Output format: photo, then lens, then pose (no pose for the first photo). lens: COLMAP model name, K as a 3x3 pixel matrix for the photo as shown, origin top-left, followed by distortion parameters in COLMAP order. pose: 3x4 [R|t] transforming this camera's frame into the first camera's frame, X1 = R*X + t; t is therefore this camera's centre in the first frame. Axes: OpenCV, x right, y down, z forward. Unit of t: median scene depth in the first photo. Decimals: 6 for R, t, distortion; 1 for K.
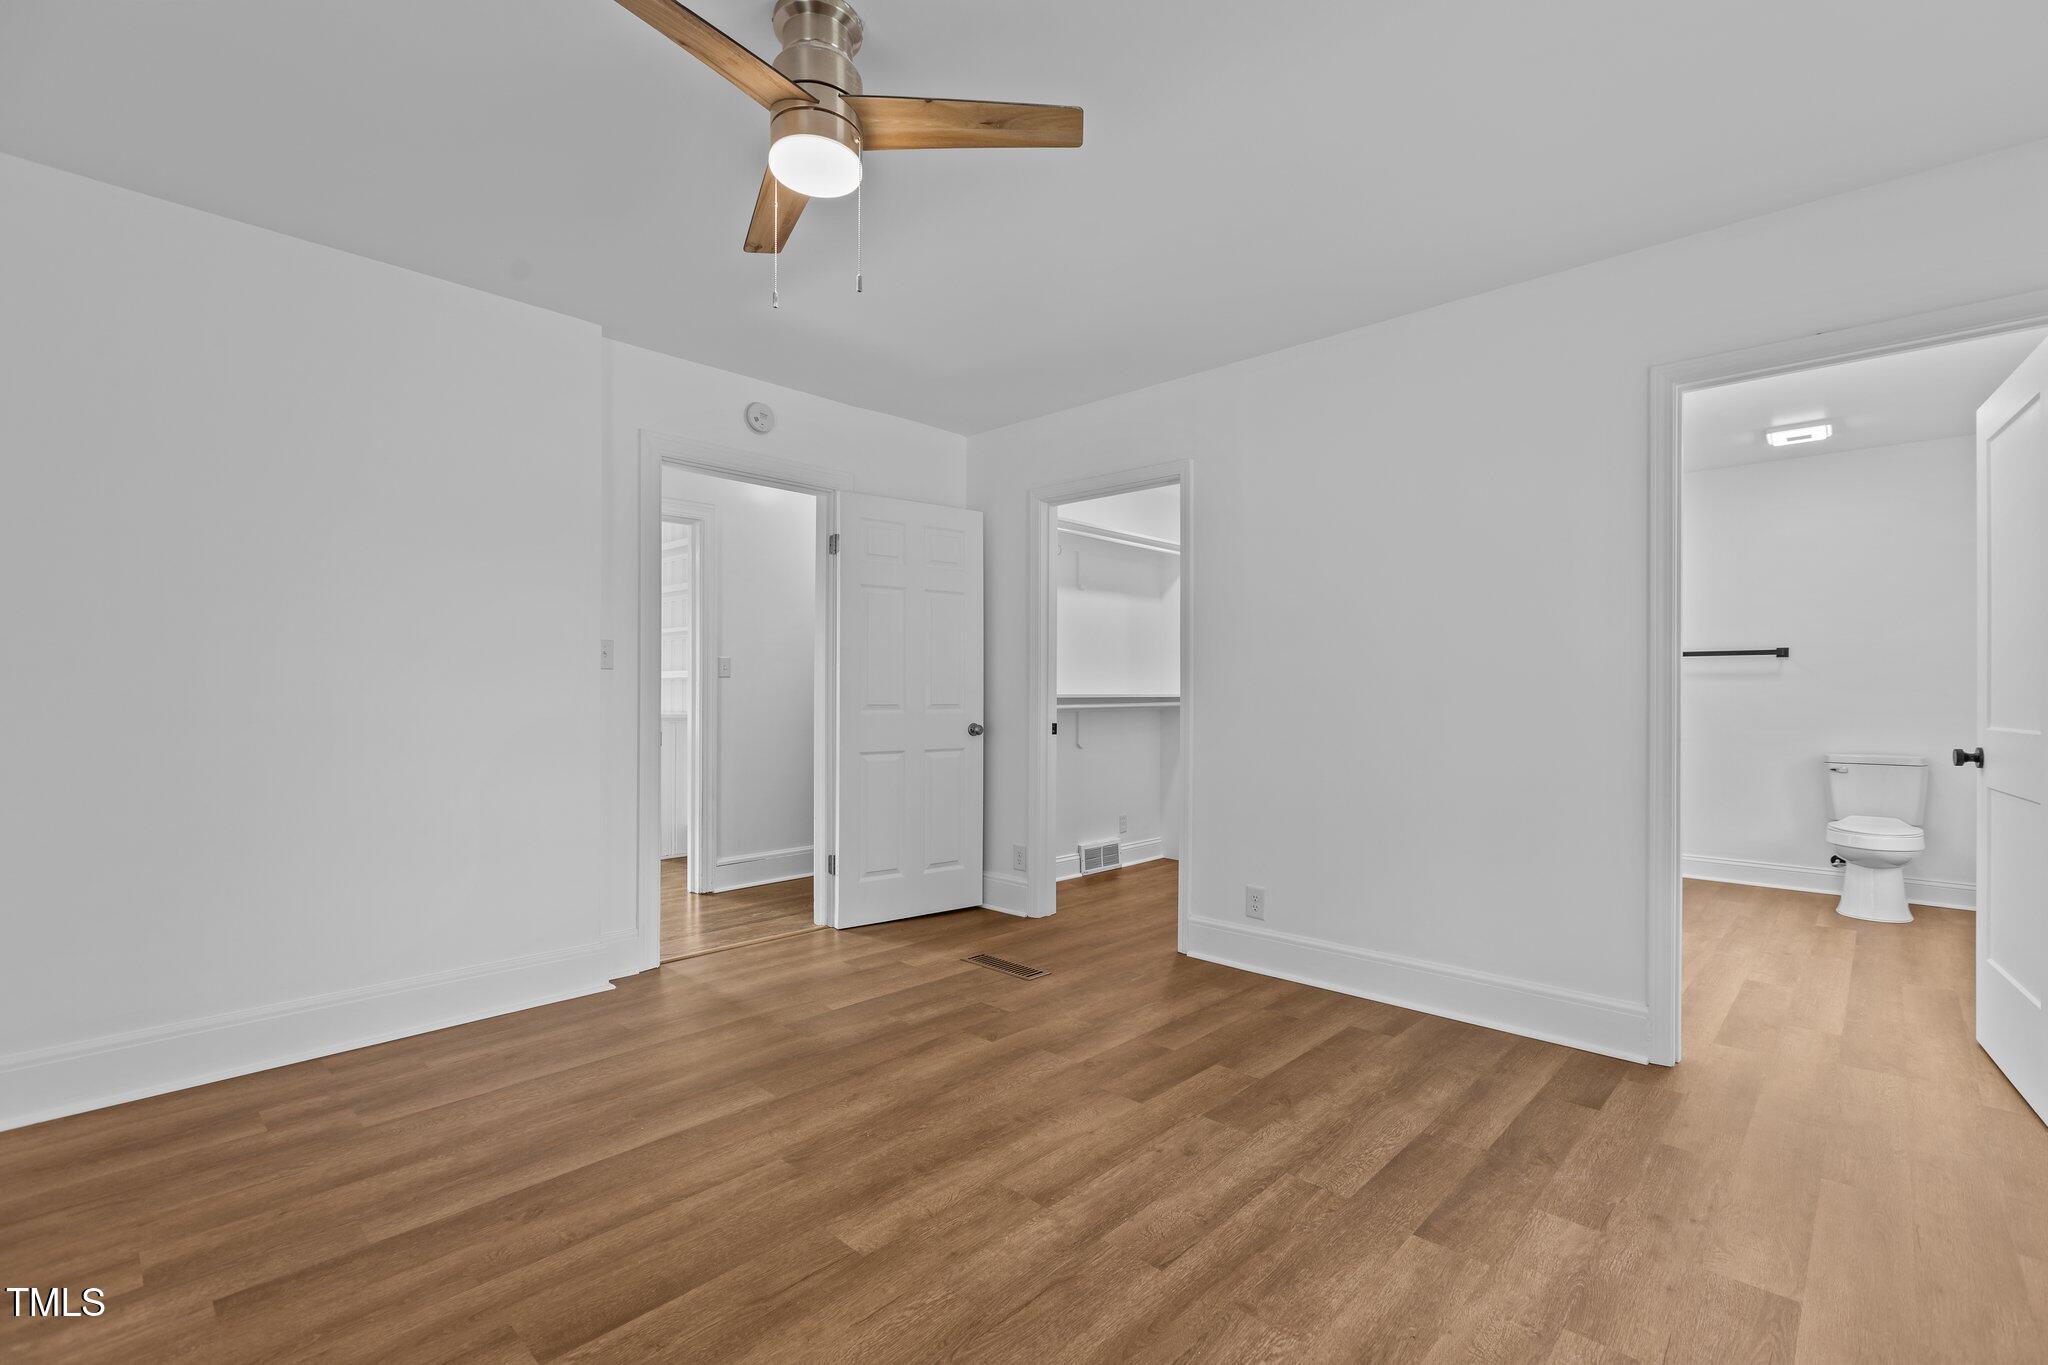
lens RADIAL K [[914.0, 0, 1024.0], [0, 914.0, 682.5], [0, 0, 1]] dist [0.008687, -0.000129]
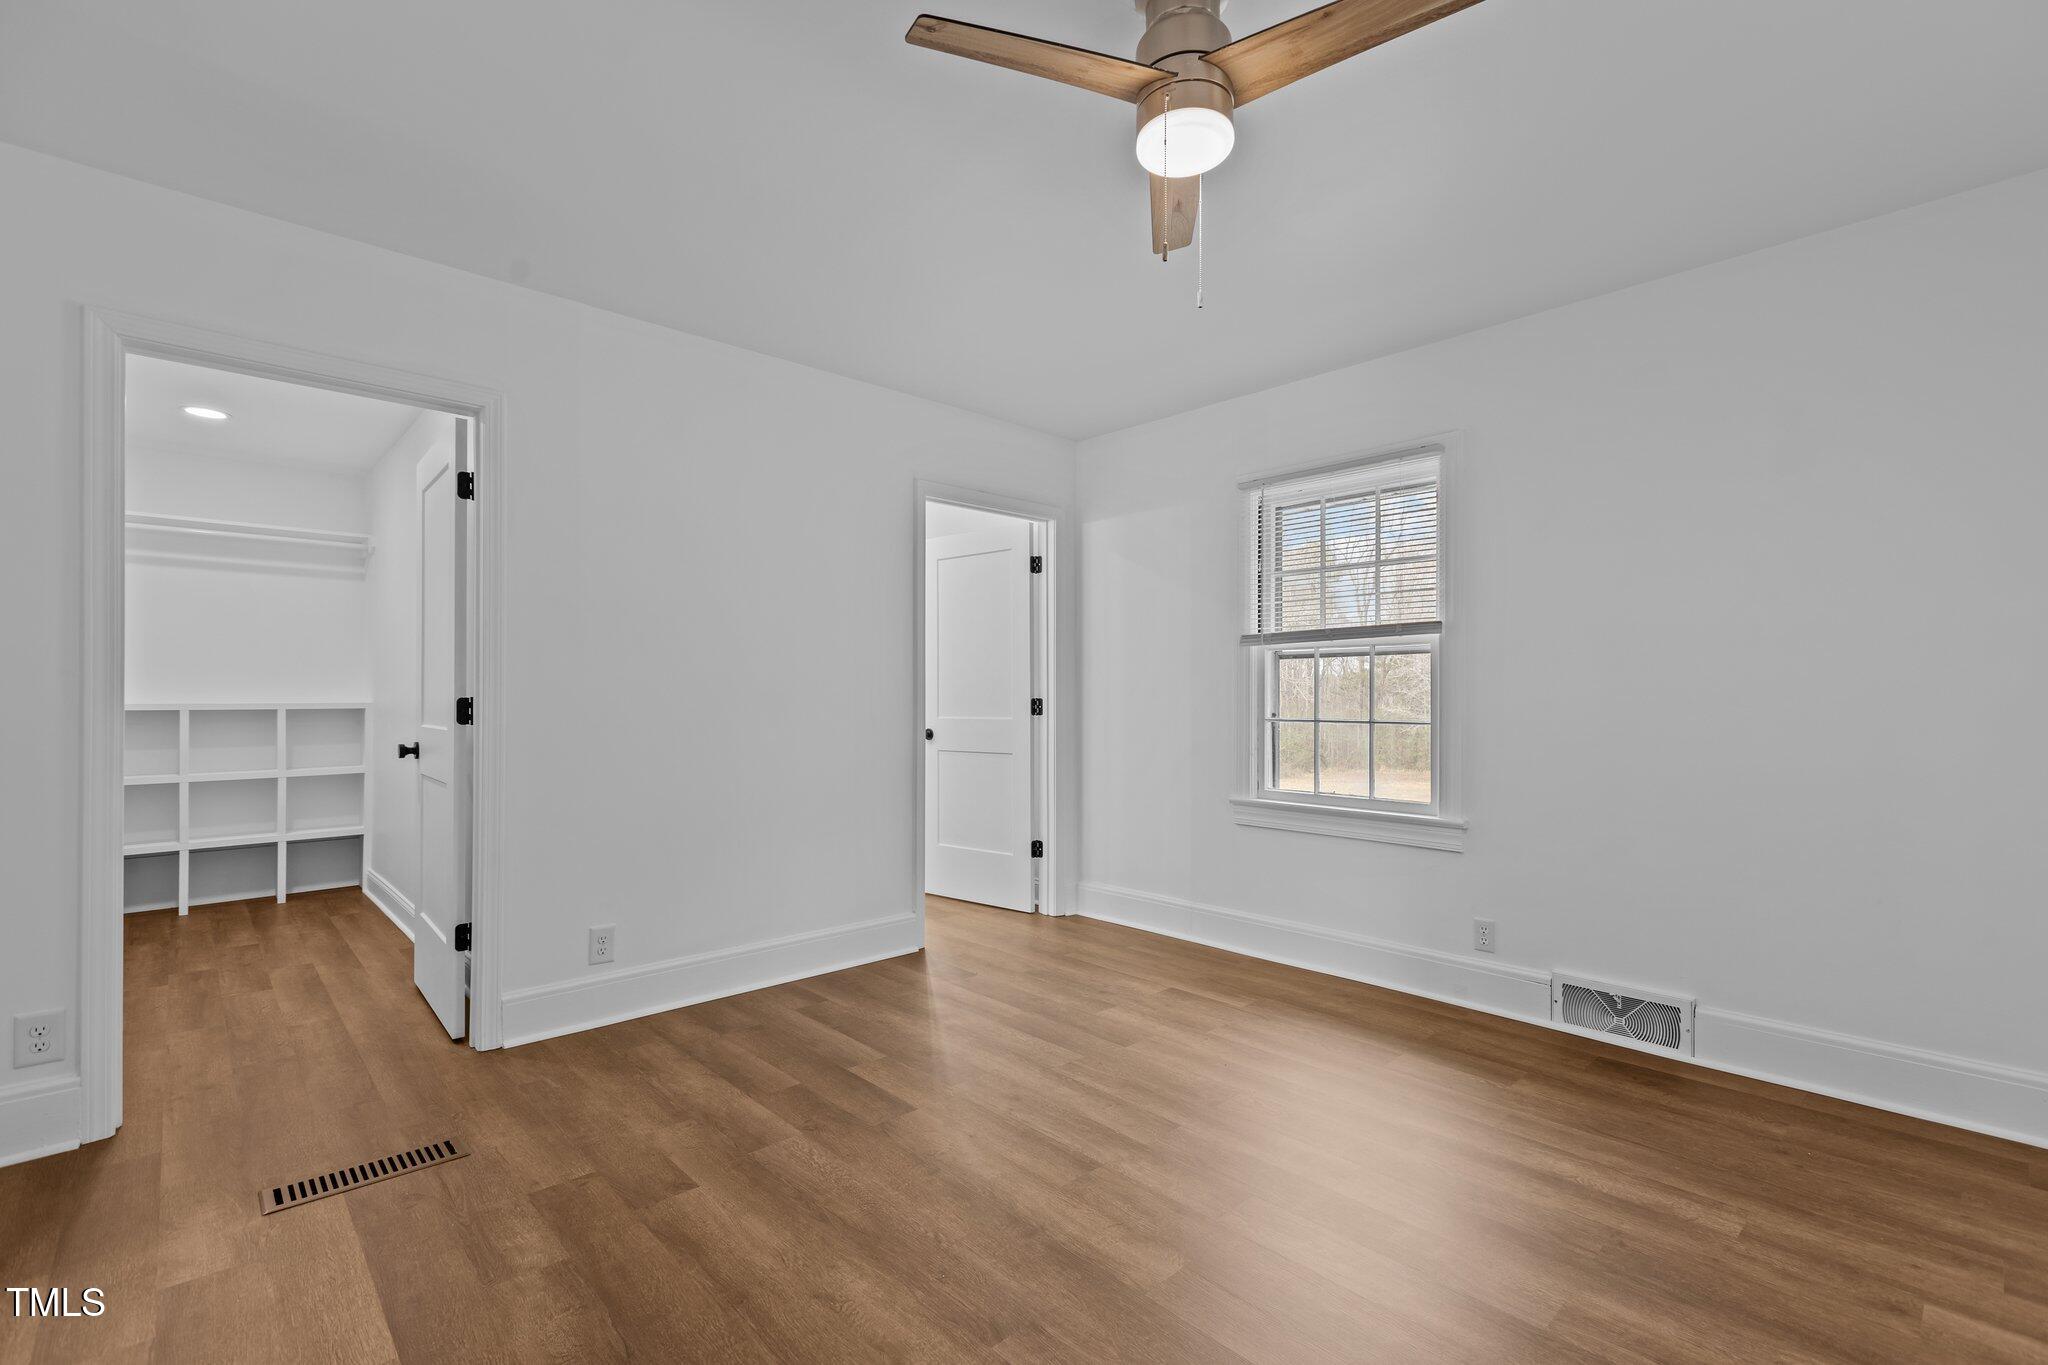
lens RADIAL K [[916.1, 0, 1032.0], [0, 916.1, 698.4], [0, 0, 1]] dist [-0.001257, -0.000284]
pose [[0.052448, -0.002241, 0.998621, -0.695898], [-0.011078, 0.999935, 0.002826, 0.002747], [-0.998562, -0.011211, 0.052420, 0.660943]]
